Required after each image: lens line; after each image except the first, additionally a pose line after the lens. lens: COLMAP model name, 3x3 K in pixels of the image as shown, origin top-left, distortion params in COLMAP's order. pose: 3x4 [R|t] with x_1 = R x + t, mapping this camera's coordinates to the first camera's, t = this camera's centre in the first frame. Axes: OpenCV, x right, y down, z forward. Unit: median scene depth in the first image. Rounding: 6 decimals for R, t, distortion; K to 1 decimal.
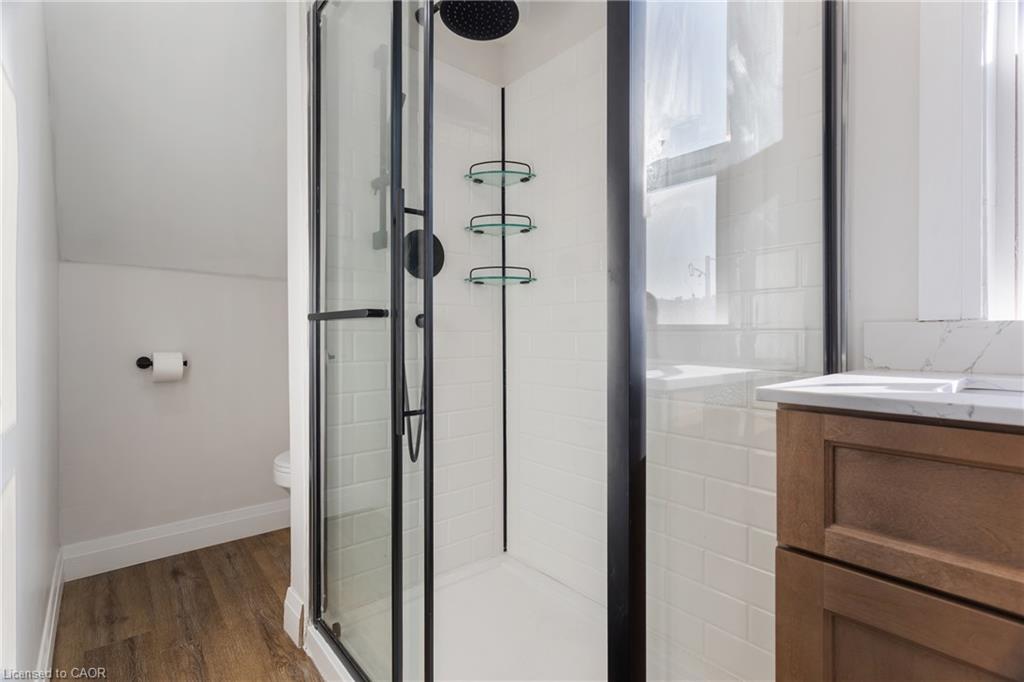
lens RADIAL K [[479.5, 0, 507.4], [0, 479.5, 335.7], [0, 0, 1]] dist [-0.012489, 0.012064]
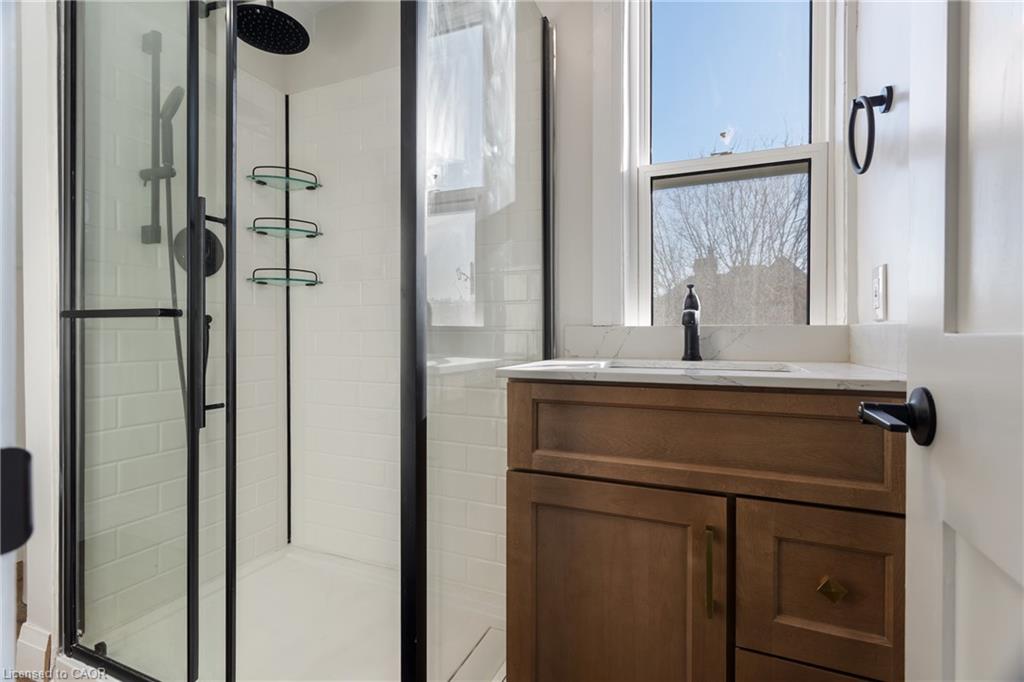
lens RADIAL K [[487.2, 0, 499.5], [0, 487.2, 337.5], [0, 0, 1]] dist [0.003090, 0.001449]
pose [[0.900786, -0.000657, 0.434263, -0.071271], [-0.001225, 0.999991, 0.004054, 0.000814], [-0.434261, -0.004184, 0.900777, -0.200467]]
